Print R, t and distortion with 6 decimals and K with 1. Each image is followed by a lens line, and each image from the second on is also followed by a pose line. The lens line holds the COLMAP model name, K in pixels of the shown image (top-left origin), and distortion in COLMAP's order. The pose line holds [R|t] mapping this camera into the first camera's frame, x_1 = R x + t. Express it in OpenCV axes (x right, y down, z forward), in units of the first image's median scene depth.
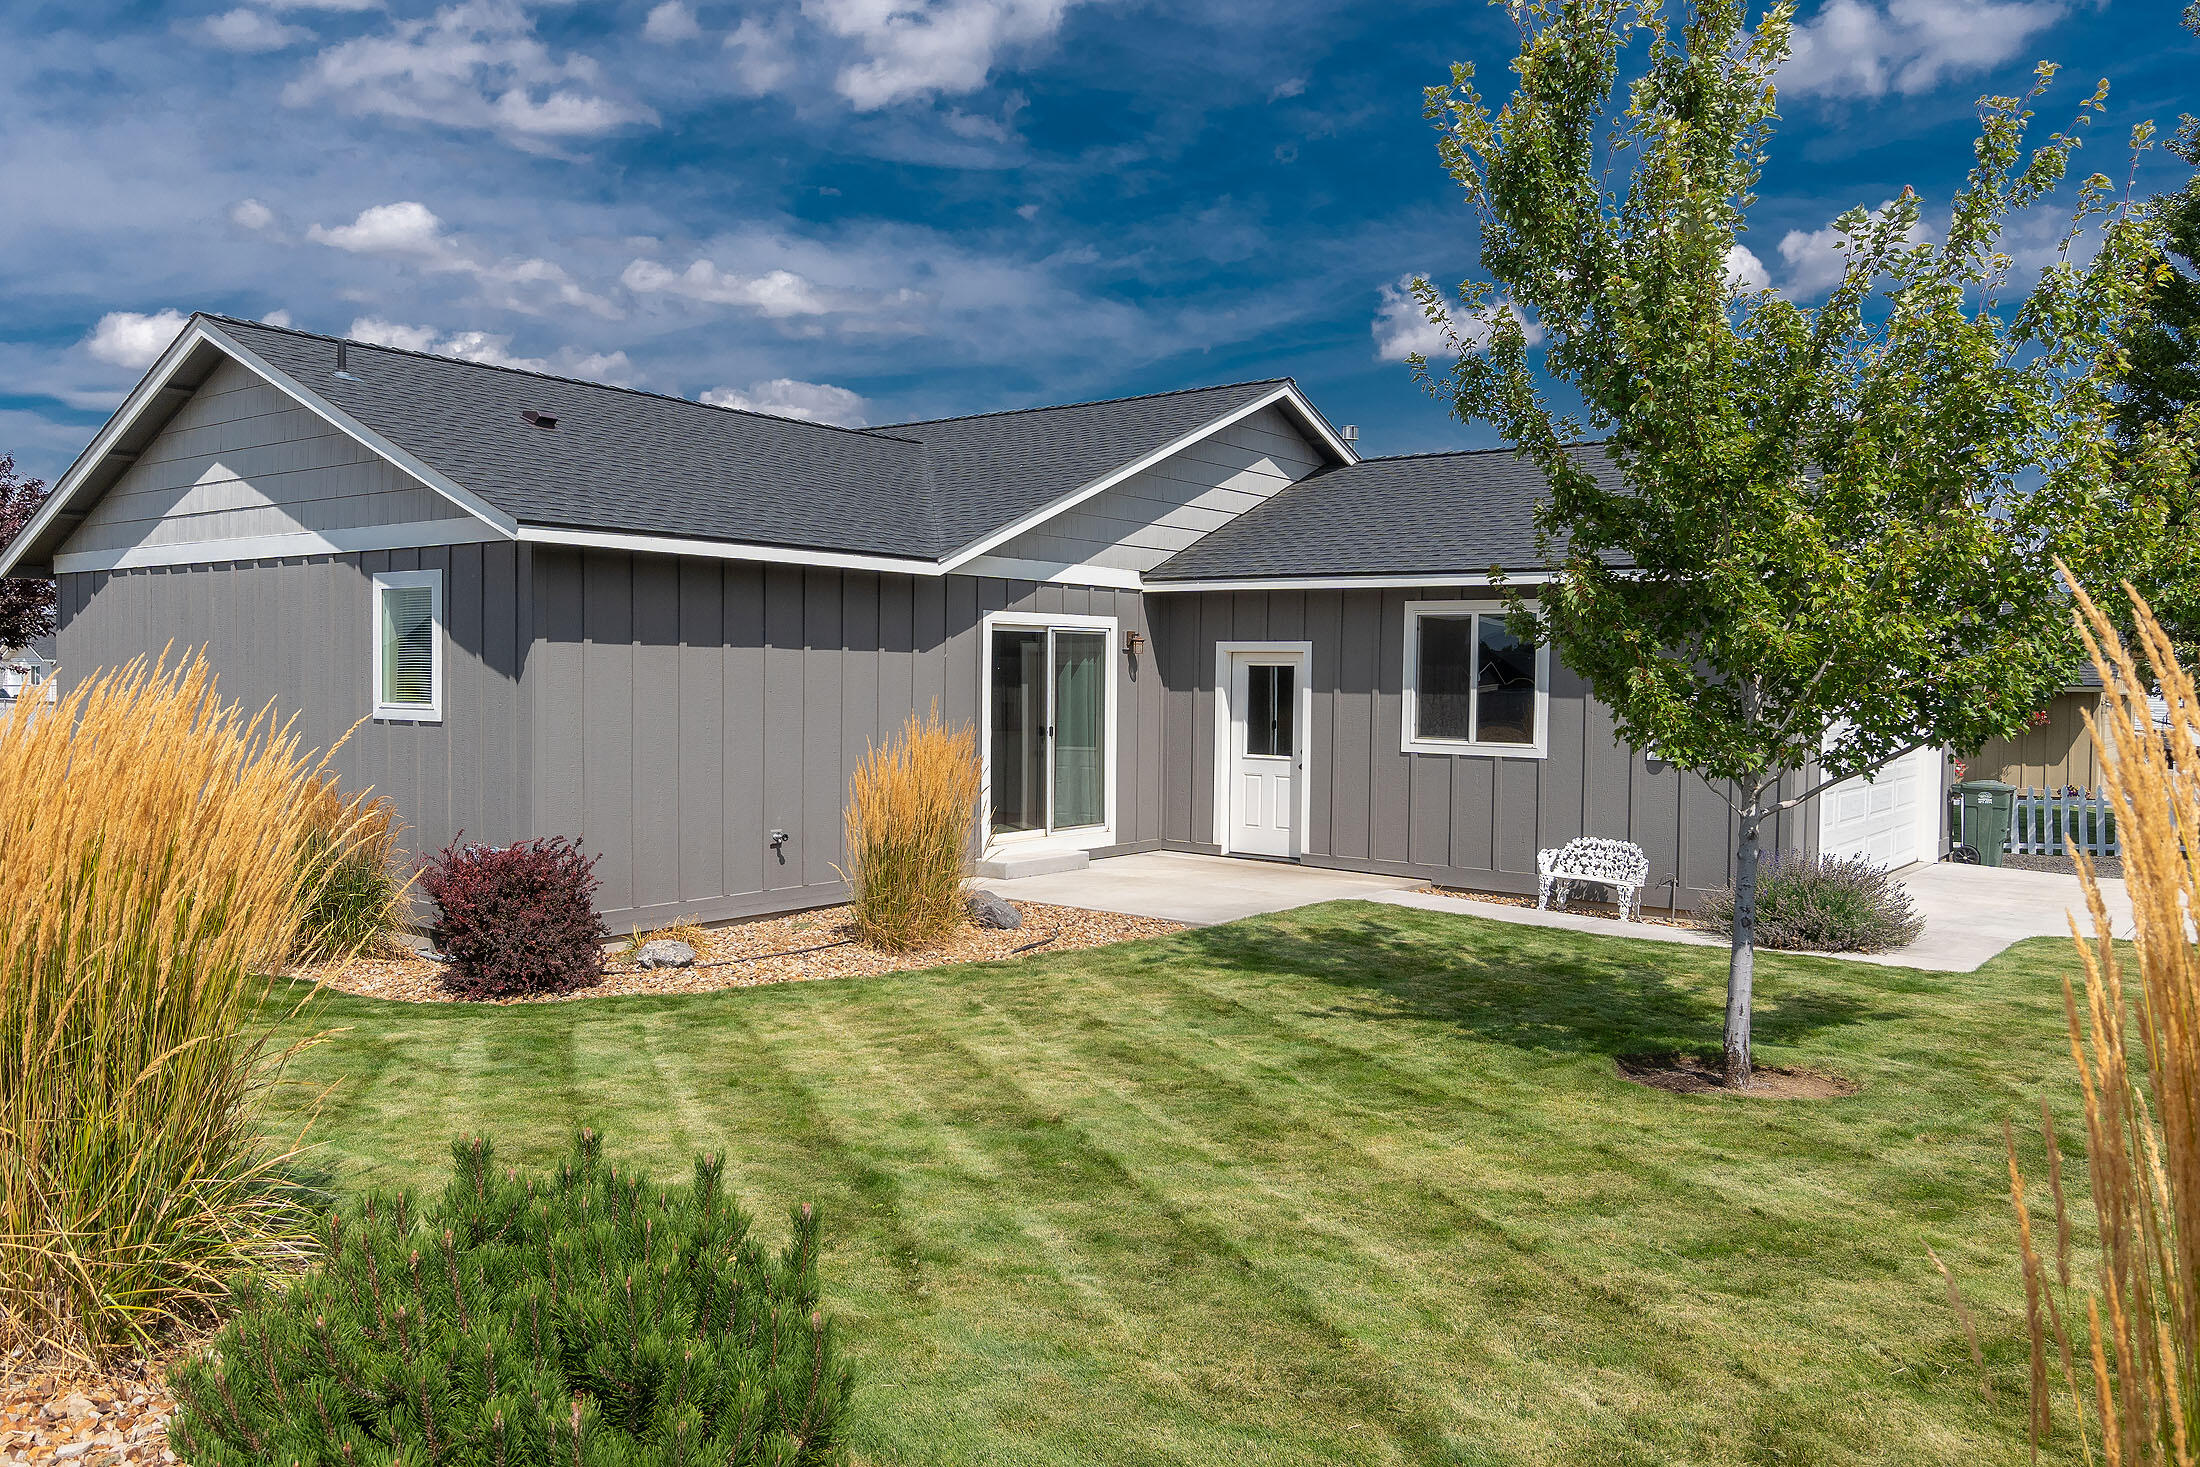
lens RADIAL K [[1605.3, 0, 1100.0], [0, 1605.3, 733.5], [0, 0, 1]] dist [-0.003015, -0.000490]
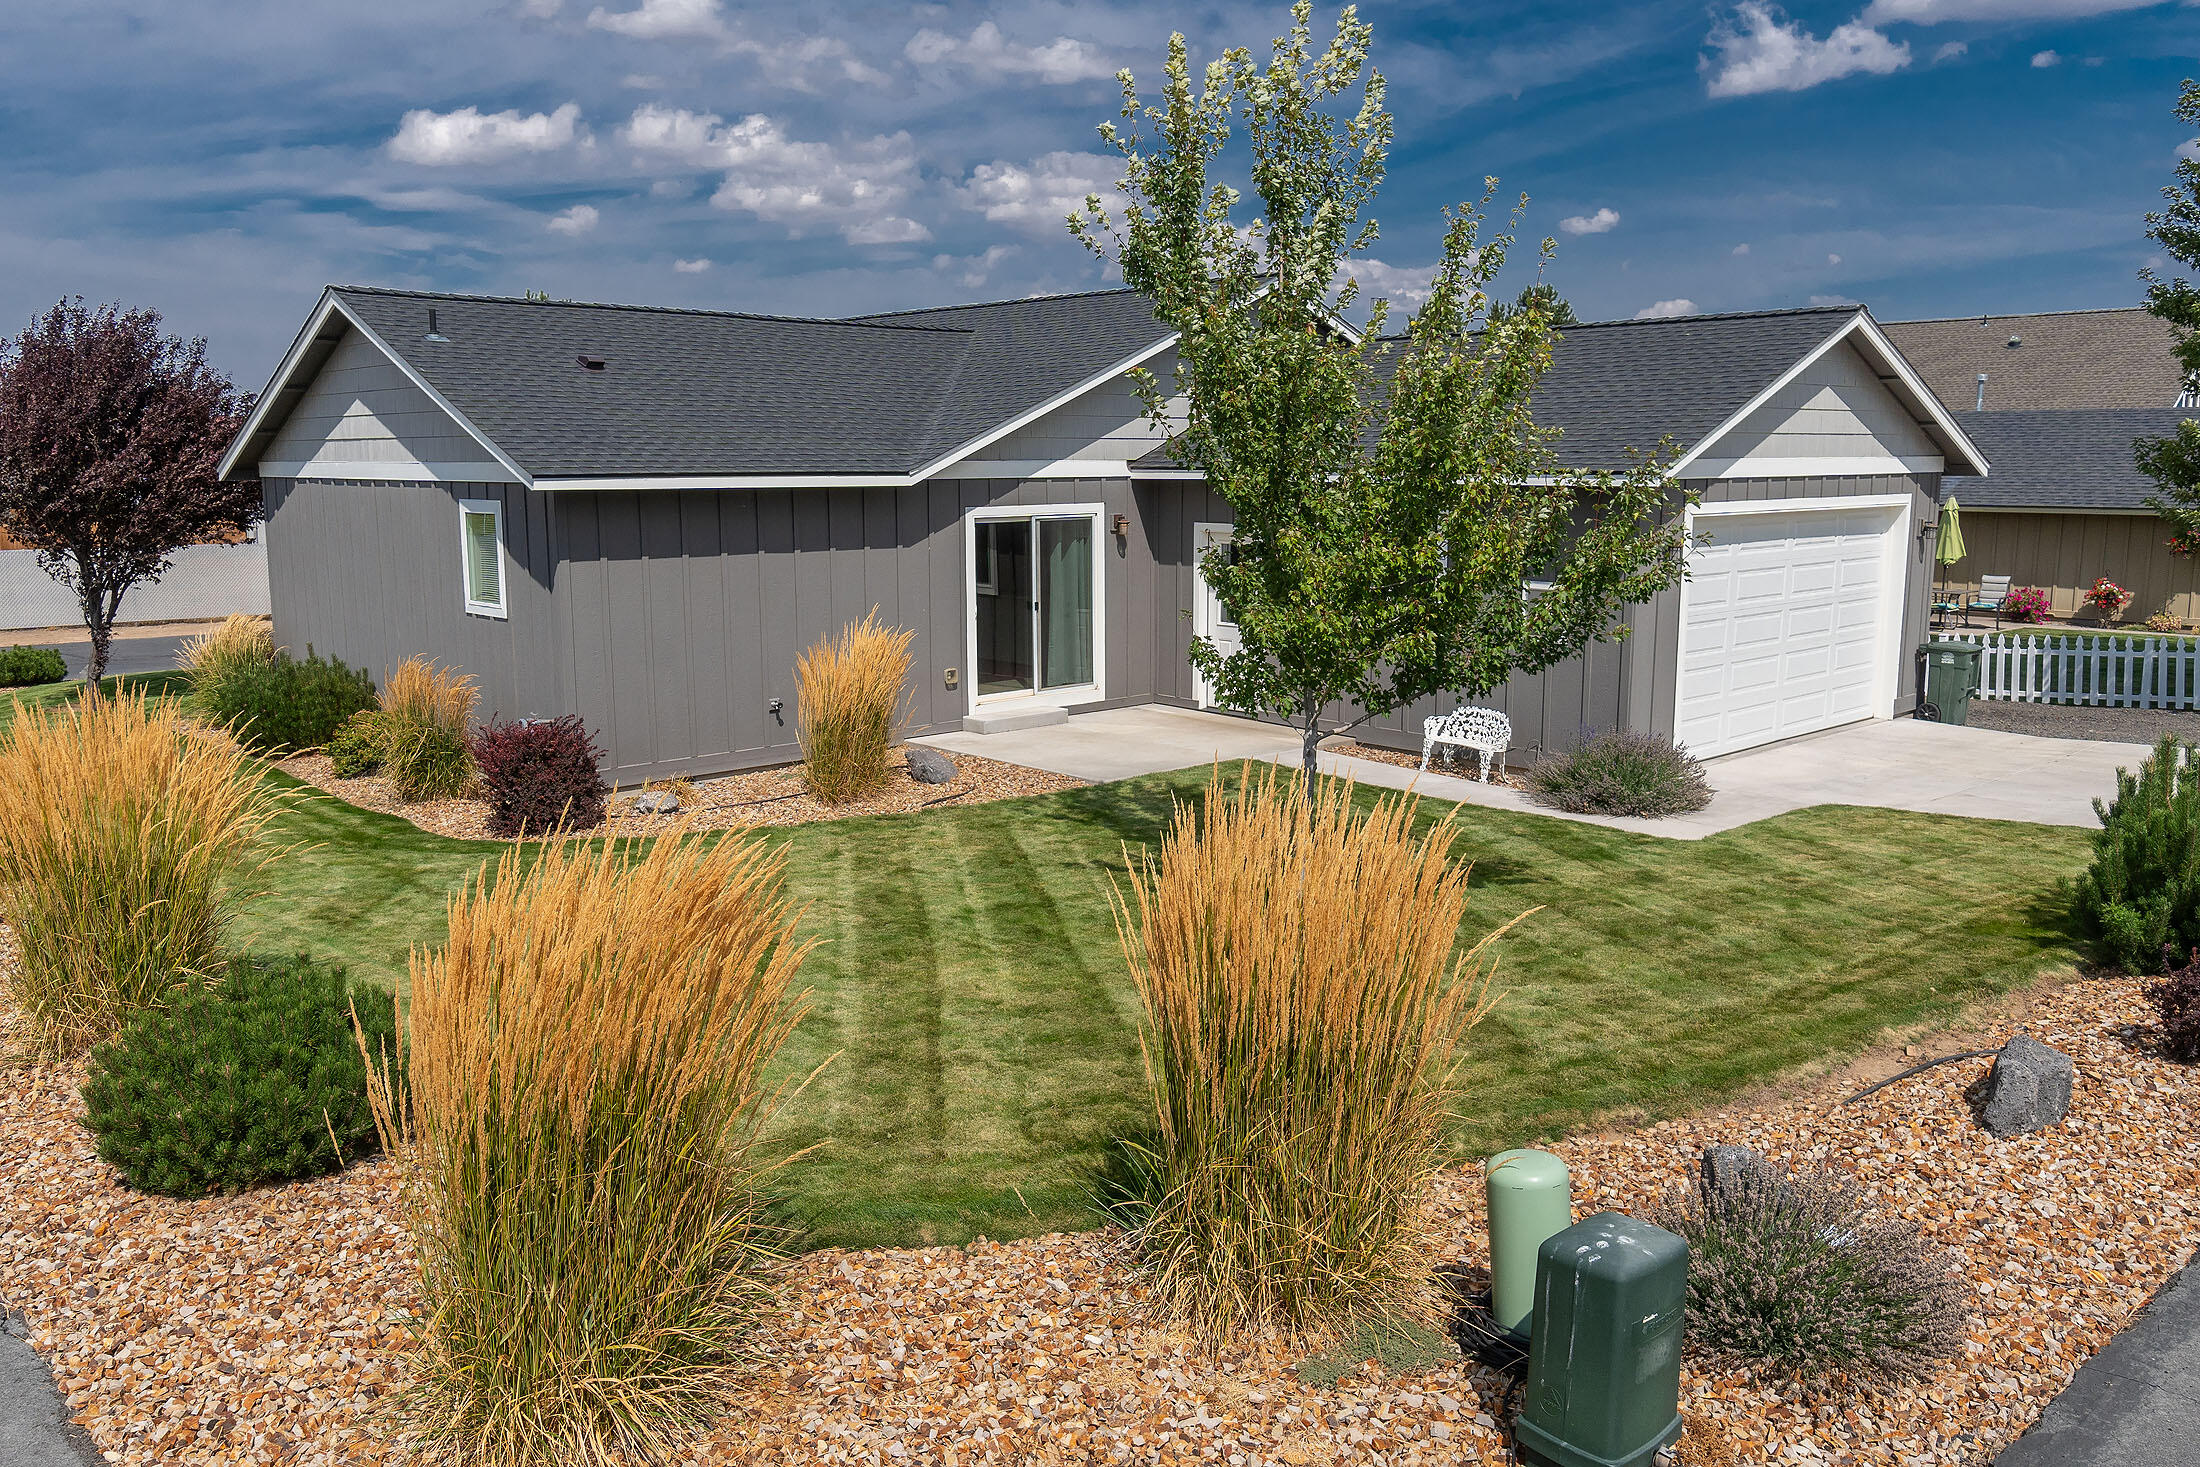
lens RADIAL K [[1630.1, 0, 1092.3], [0, 1630.1, 724.1], [0, 0, 1]] dist [-0.001562, -0.003978]
pose [[0.987136, 0.012553, -0.159389, 0.226637], [0.006503, 0.992935, 0.118478, -0.063969], [0.159750, -0.117990, 0.980081, -0.192096]]
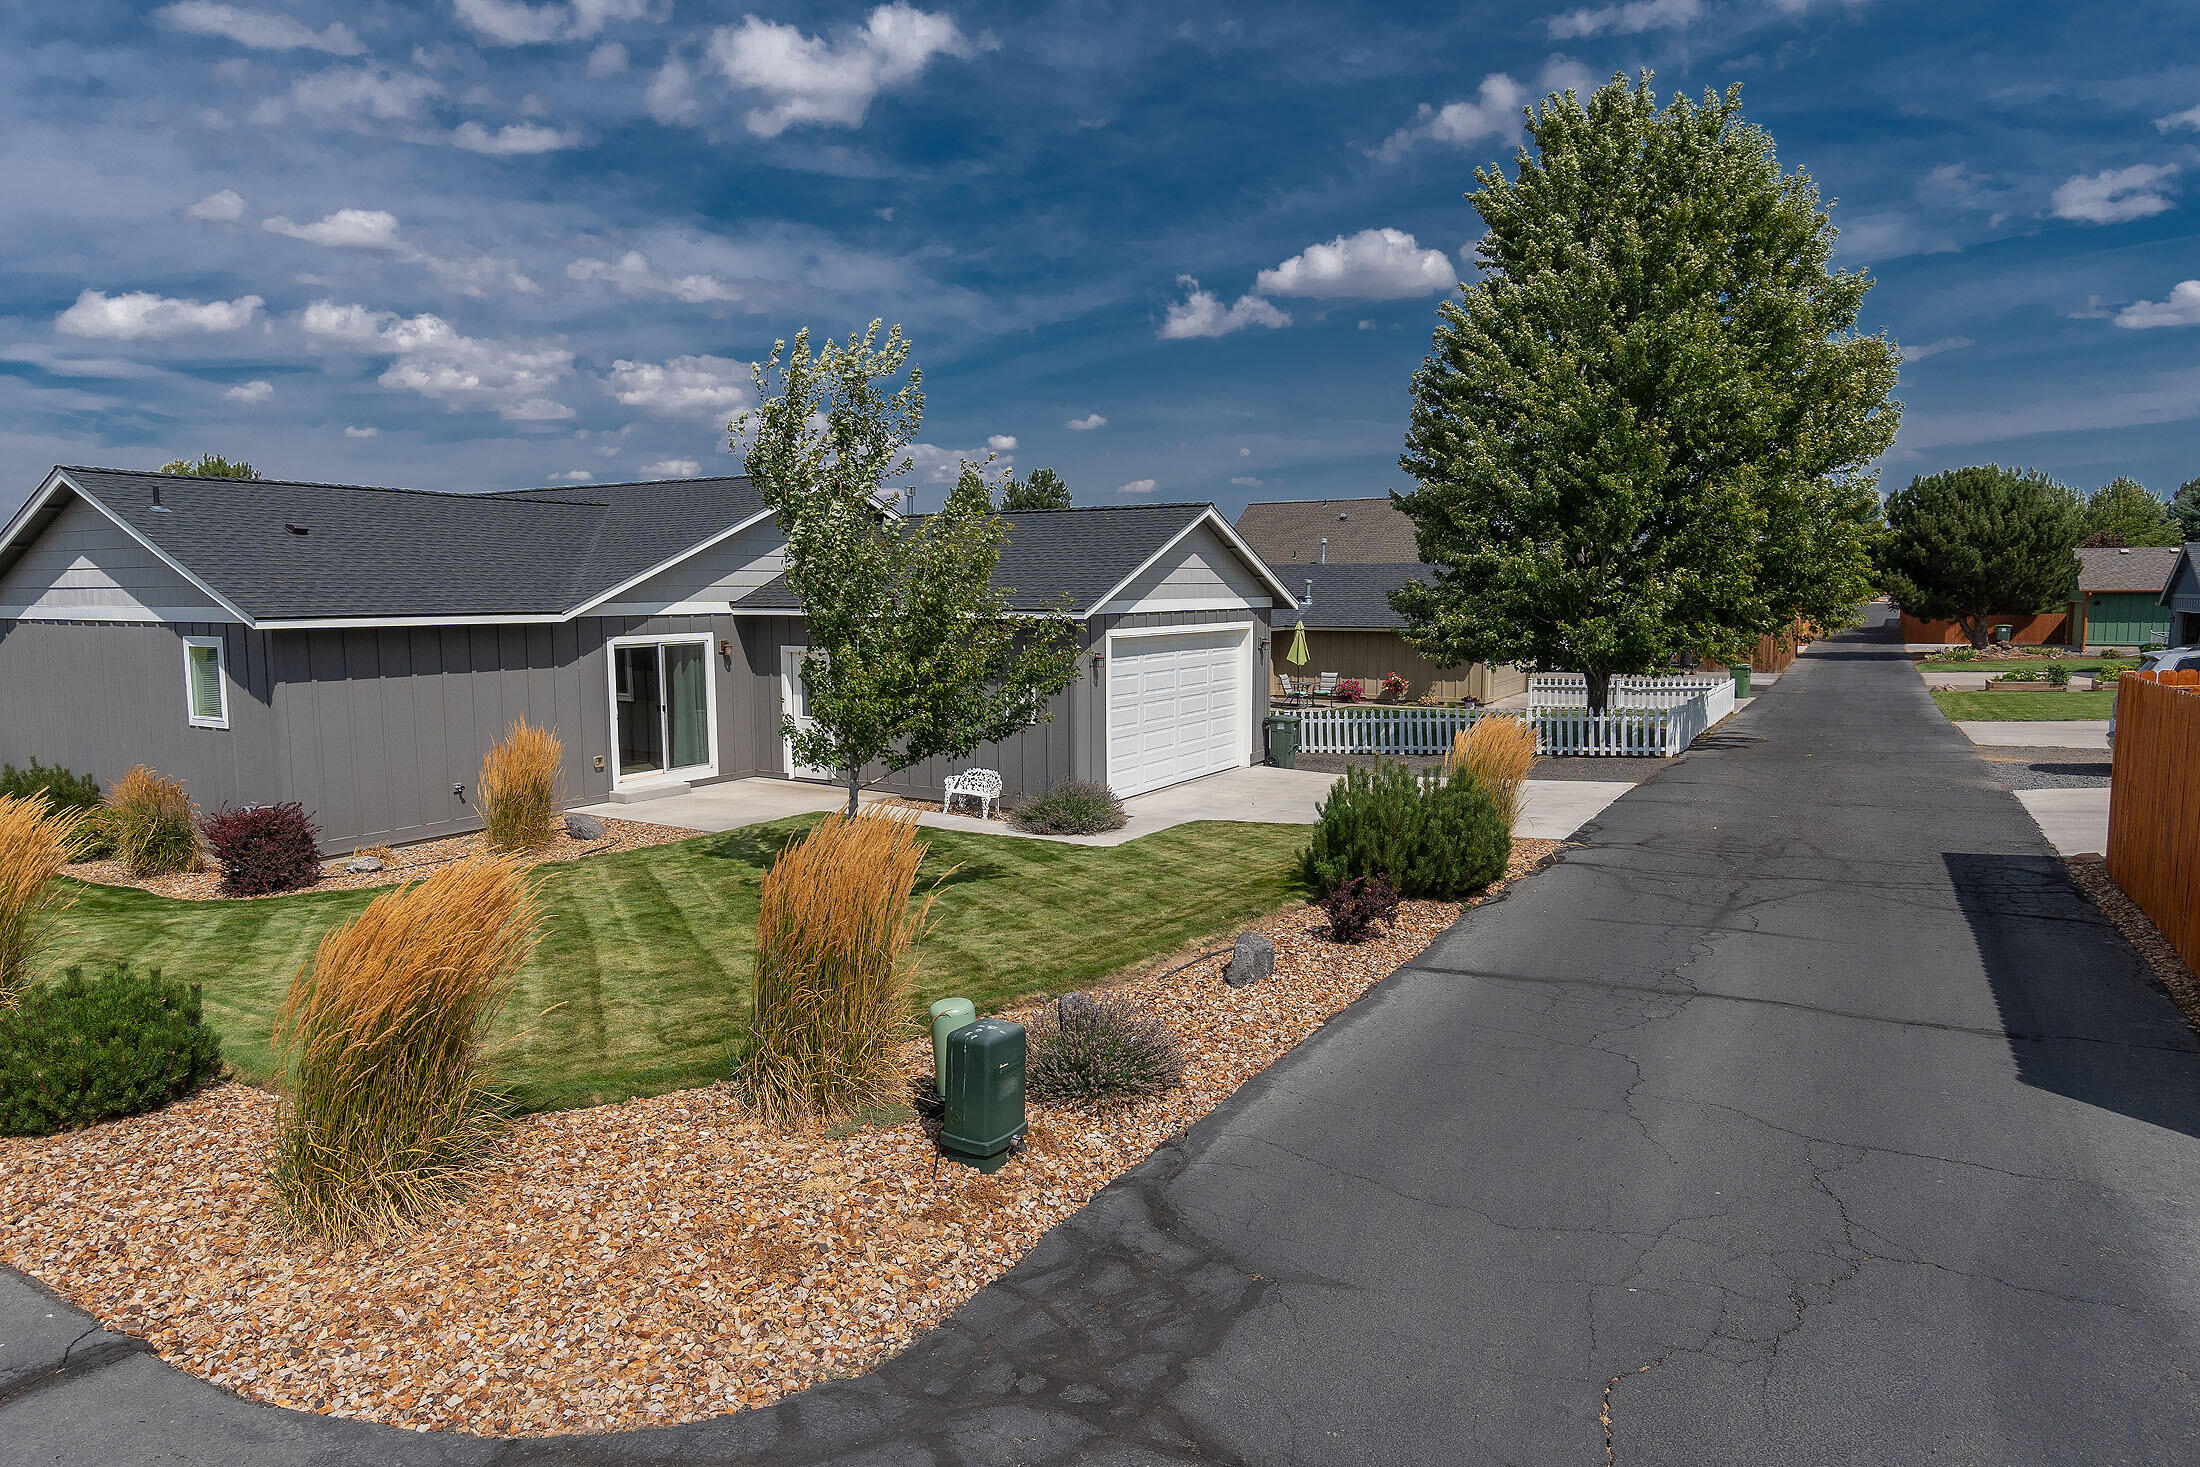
lens RADIAL K [[1248.7, 0, 1069.0], [0, 1248.7, 727.8], [0, 0, 1]] dist [-0.007210, 0.000301]
pose [[0.992907, -0.027514, 0.115670, 0.255261], [0.019666, 0.997460, 0.068453, -0.066864], [-0.117260, -0.065693, 0.990926, -0.316440]]
